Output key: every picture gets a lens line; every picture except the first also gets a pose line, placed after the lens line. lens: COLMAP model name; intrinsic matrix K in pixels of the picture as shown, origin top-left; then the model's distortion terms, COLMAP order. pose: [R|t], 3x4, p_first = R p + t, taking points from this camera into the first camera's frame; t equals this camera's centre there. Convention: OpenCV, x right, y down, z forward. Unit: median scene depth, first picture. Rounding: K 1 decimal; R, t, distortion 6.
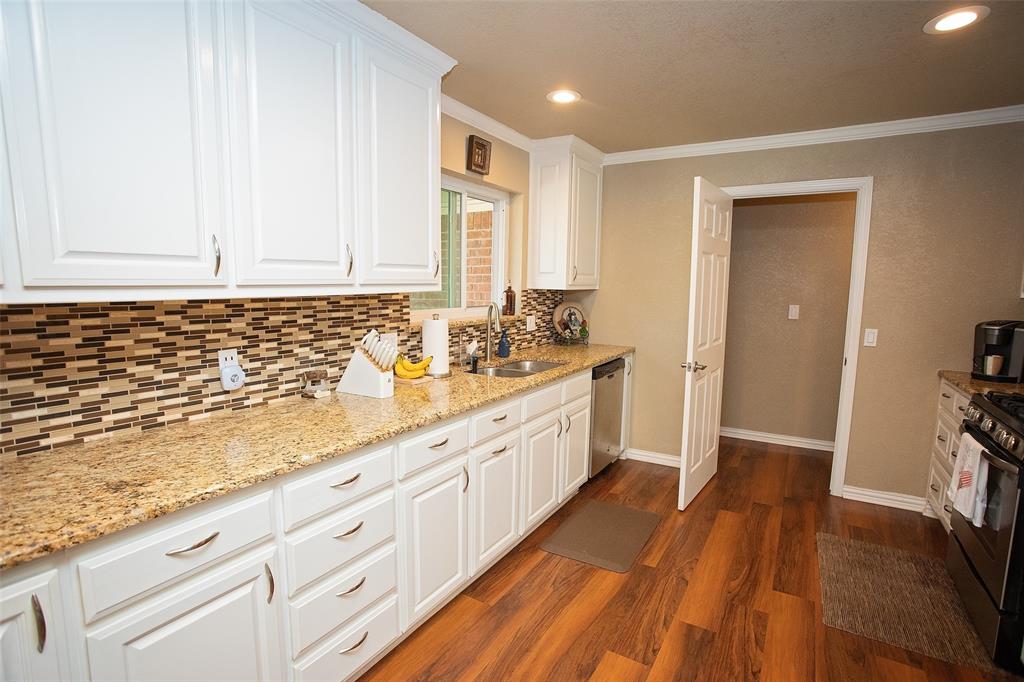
lens RADIAL K [[499.9, 0, 521.1], [0, 499.9, 345.0], [0, 0, 1]] dist [-0.066346, 0.028366]
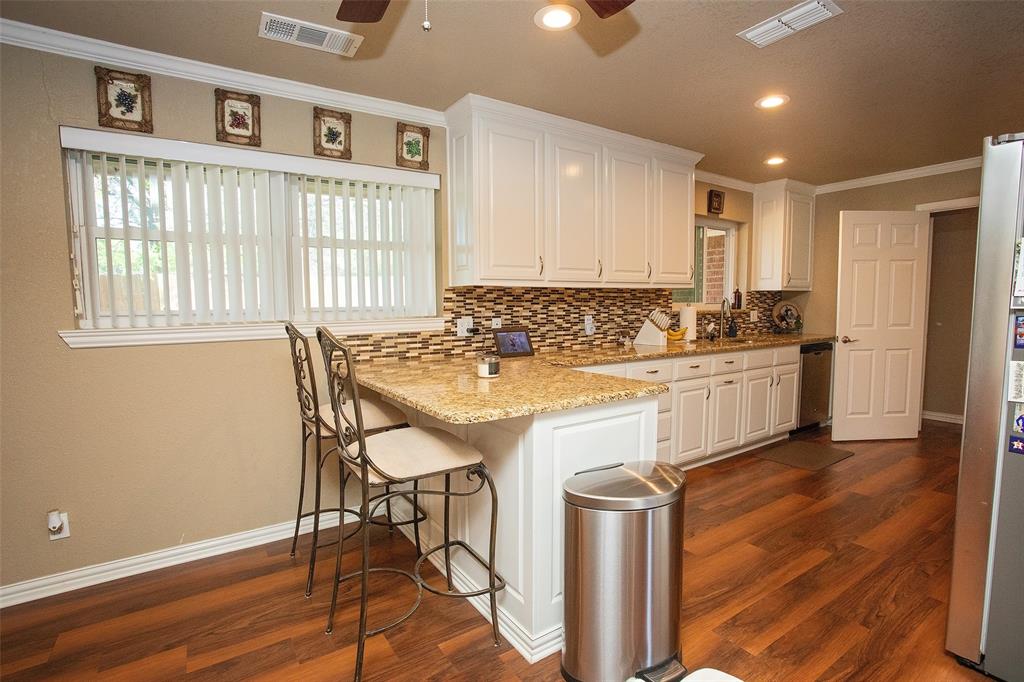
lens RADIAL K [[499.9, 0, 516.5], [0, 499.9, 343.2], [0, 0, 1]] dist [-0.066346, 0.028366]
pose [[0.903271, 0.014232, -0.428834, 0.021866], [-0.034144, 0.998664, -0.038775, 0.186372], [0.427709, 0.049666, 0.902551, -0.865969]]
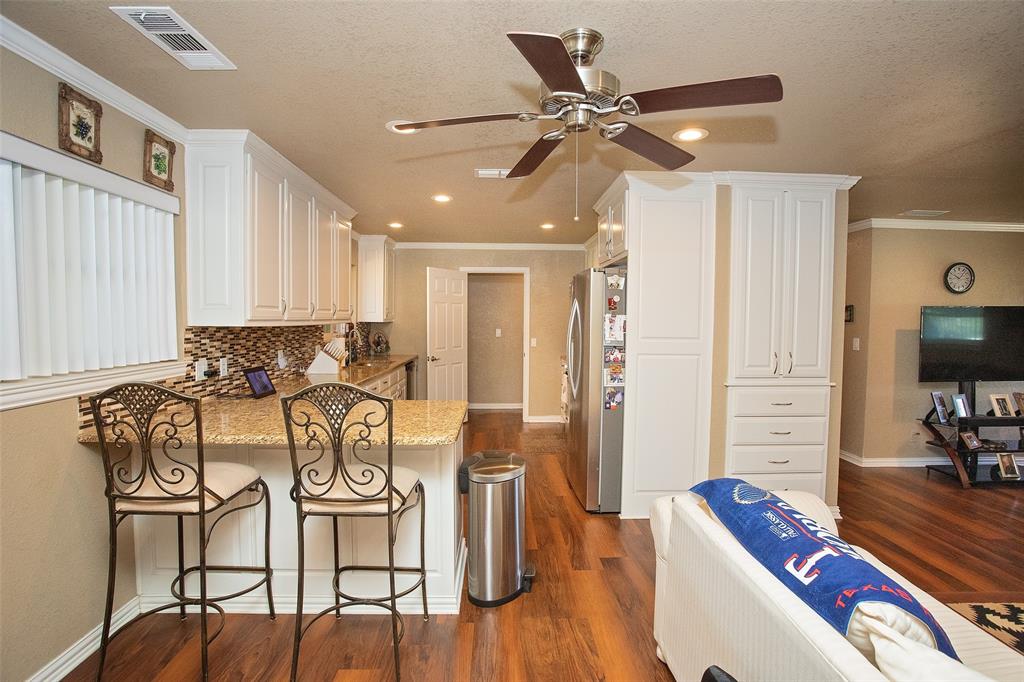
lens RADIAL K [[499.9, 0, 515.2], [0, 499.9, 346.6], [0, 0, 1]] dist [-0.066346, 0.028366]
pose [[0.839961, -0.034875, 0.541526, -0.775933], [0.070563, 0.996479, -0.045276, 0.140471], [-0.538040, 0.076242, 0.839464, -1.151815]]
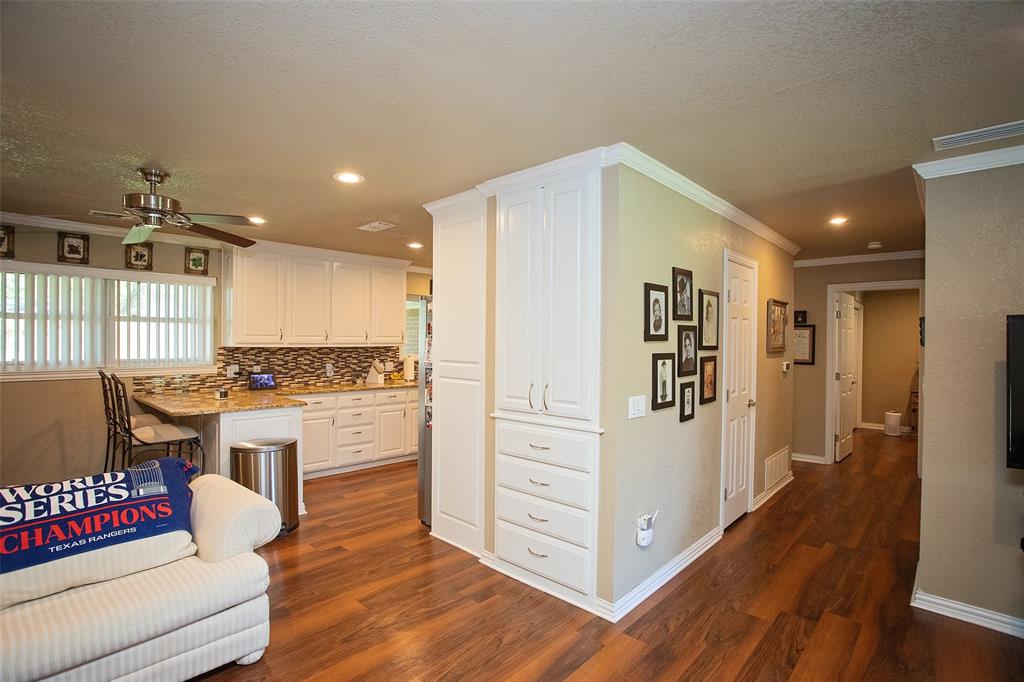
lens RADIAL K [[499.9, 0, 517.8], [0, 499.9, 347.6], [0, 0, 1]] dist [-0.066346, 0.028366]
pose [[0.978982, -0.000891, -0.203943, 1.071175], [-0.022788, 0.993251, -0.113728, 0.208629], [0.202667, 0.115985, 0.972355, -1.611560]]
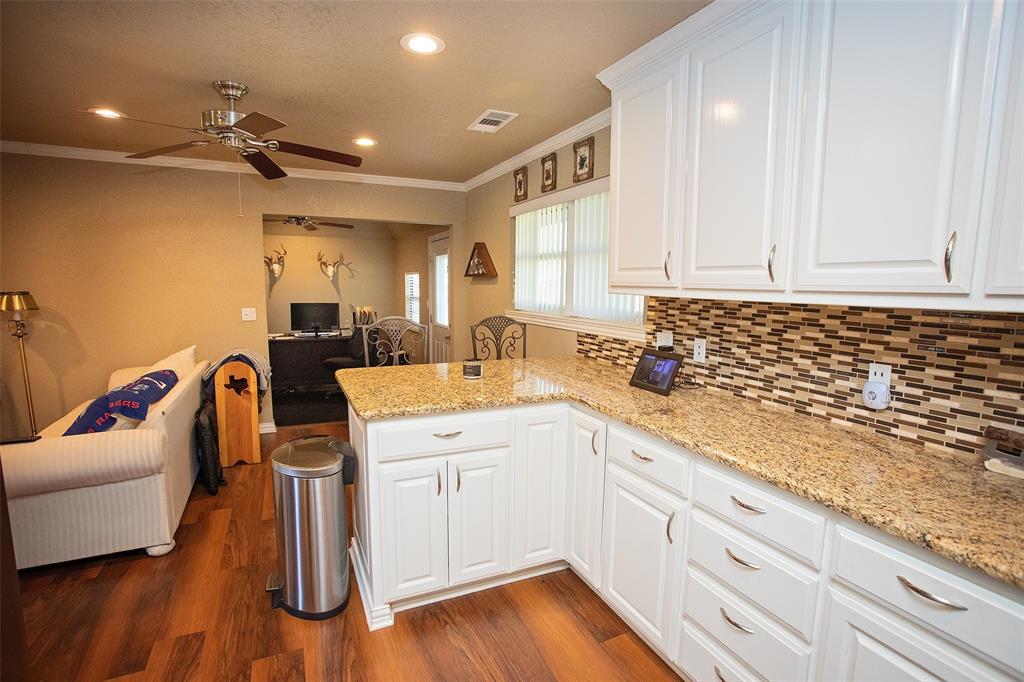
lens RADIAL K [[499.9, 0, 508.2], [0, 499.9, 339.8], [0, 0, 1]] dist [-0.066346, 0.028366]
pose [[-0.558941, 0.070733, -0.826185, 0.448866], [-0.130570, 0.976418, 0.171930, -0.085146], [0.818863, 0.203973, -0.536525, 0.781674]]
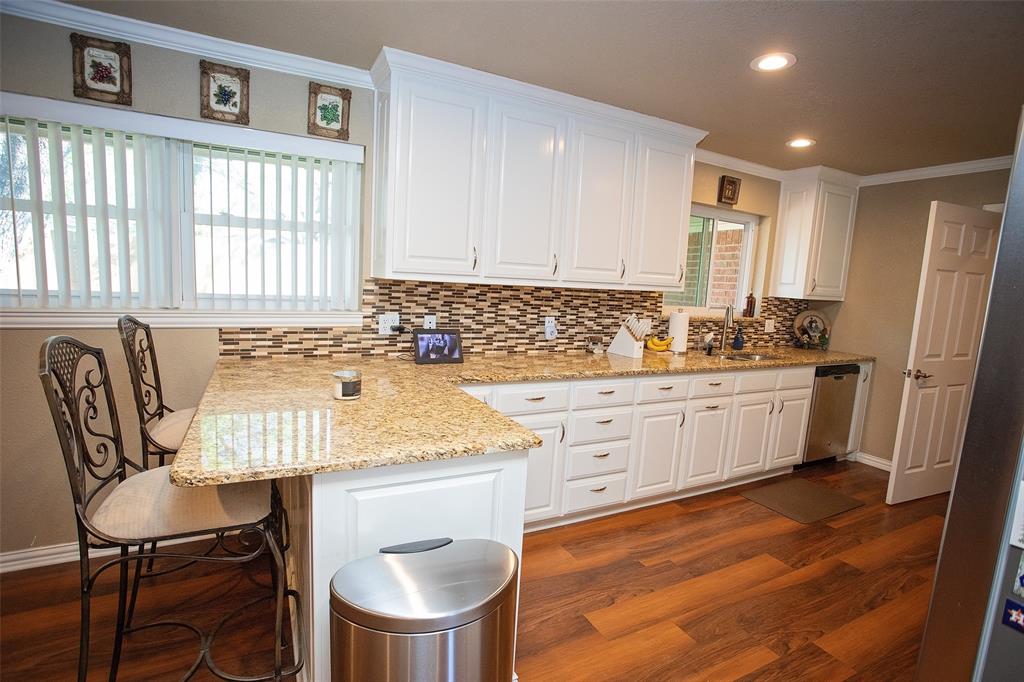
lens RADIAL K [[499.9, 0, 517.9], [0, 499.9, 343.9], [0, 0, 1]] dist [-0.066346, 0.028366]
pose [[0.851978, 0.099733, -0.513991, 0.203653], [-0.107418, 0.994103, 0.014838, 0.079466], [0.512440, 0.042571, 0.857667, -0.516327]]
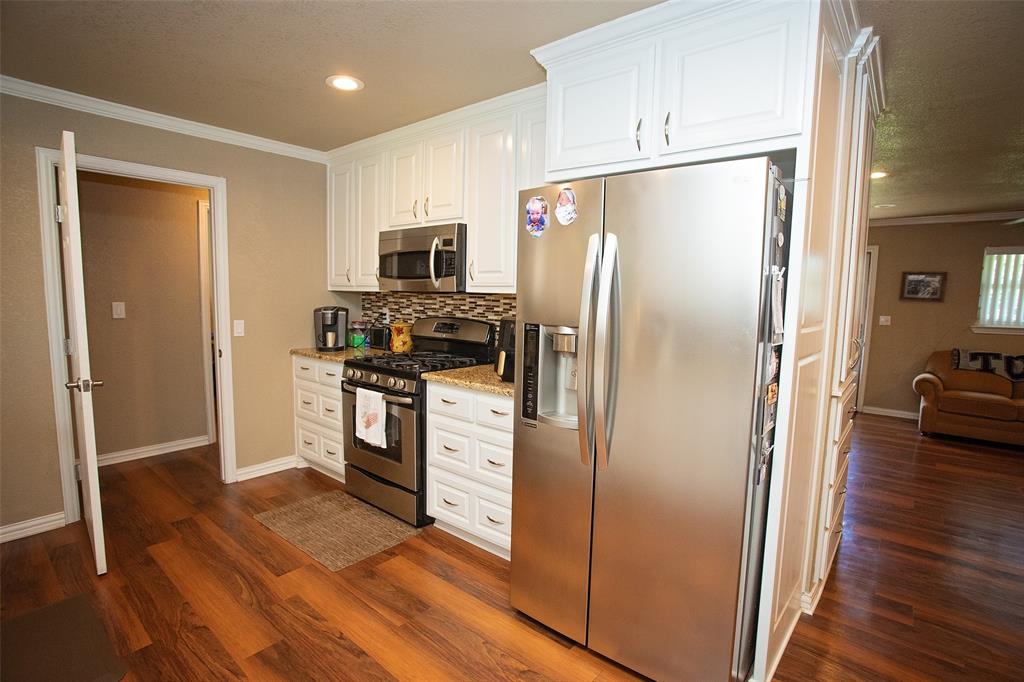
lens RADIAL K [[499.9, 0, 510.7], [0, 499.9, 343.7], [0, 0, 1]] dist [-0.066346, 0.028366]
pose [[0.152154, -0.107963, 0.982442, -0.391247], [0.103463, 0.990295, 0.092802, -0.028725], [-0.982927, 0.087526, 0.161847, 0.335141]]
